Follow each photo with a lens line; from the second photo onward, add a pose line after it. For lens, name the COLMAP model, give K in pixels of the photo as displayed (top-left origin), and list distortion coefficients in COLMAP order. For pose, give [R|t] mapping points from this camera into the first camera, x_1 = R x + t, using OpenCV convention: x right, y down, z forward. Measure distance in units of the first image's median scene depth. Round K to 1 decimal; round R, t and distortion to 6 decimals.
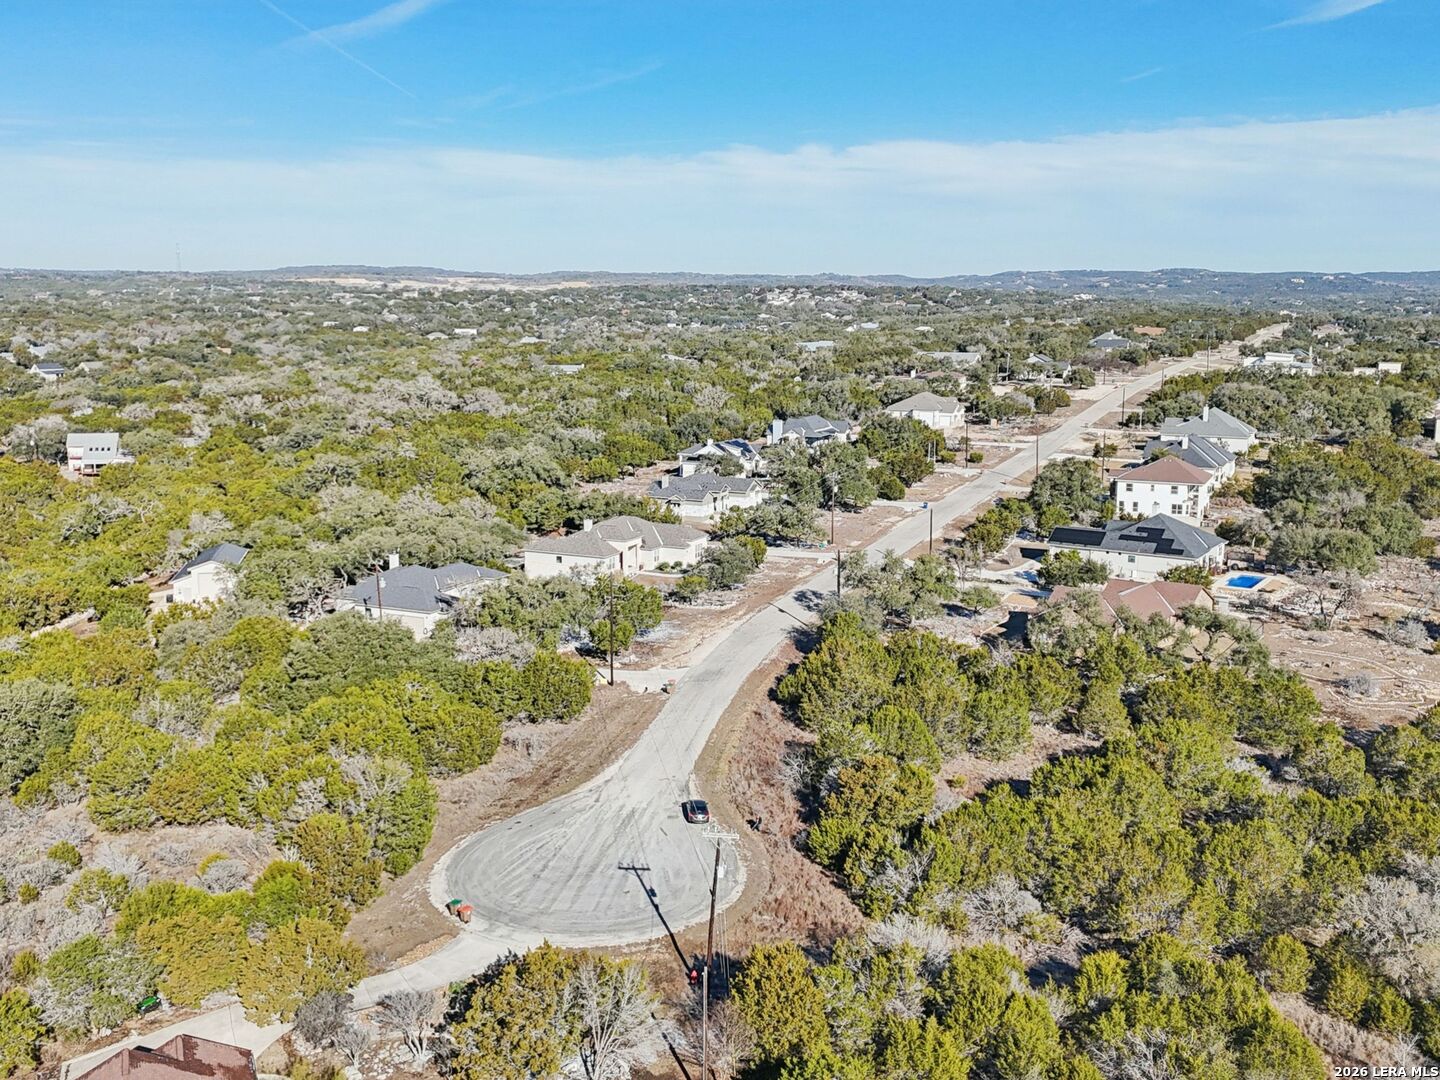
lens RADIAL K [[1447.9, 0, 720.0], [0, 1447.9, 540.0], [0, 0, 1]] dist [0.099654, -0.123700]
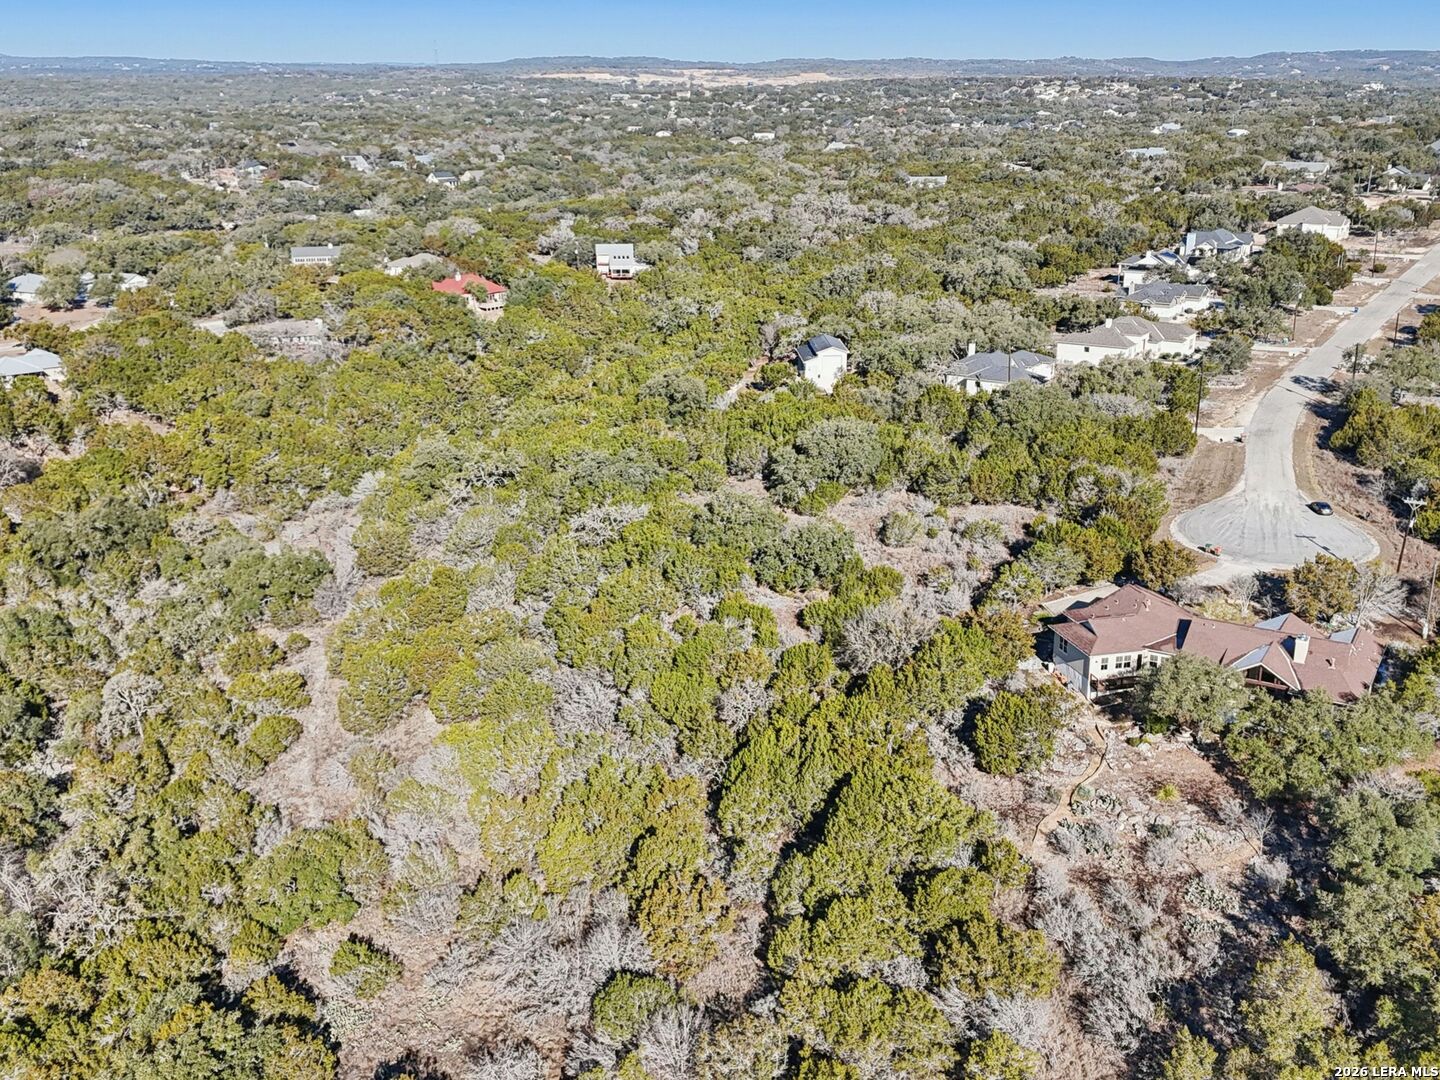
lens RADIAL K [[1476.0, 0, 714.0], [0, 1476.0, 539.7], [0, 0, 1]] dist [0.154329, -0.320068]
pose [[0.990216, 0.035553, -0.134935, -0.153372], [-0.017637, 0.991131, 0.131712, 0.007401], [0.138421, -0.128043, 0.982061, -0.228424]]
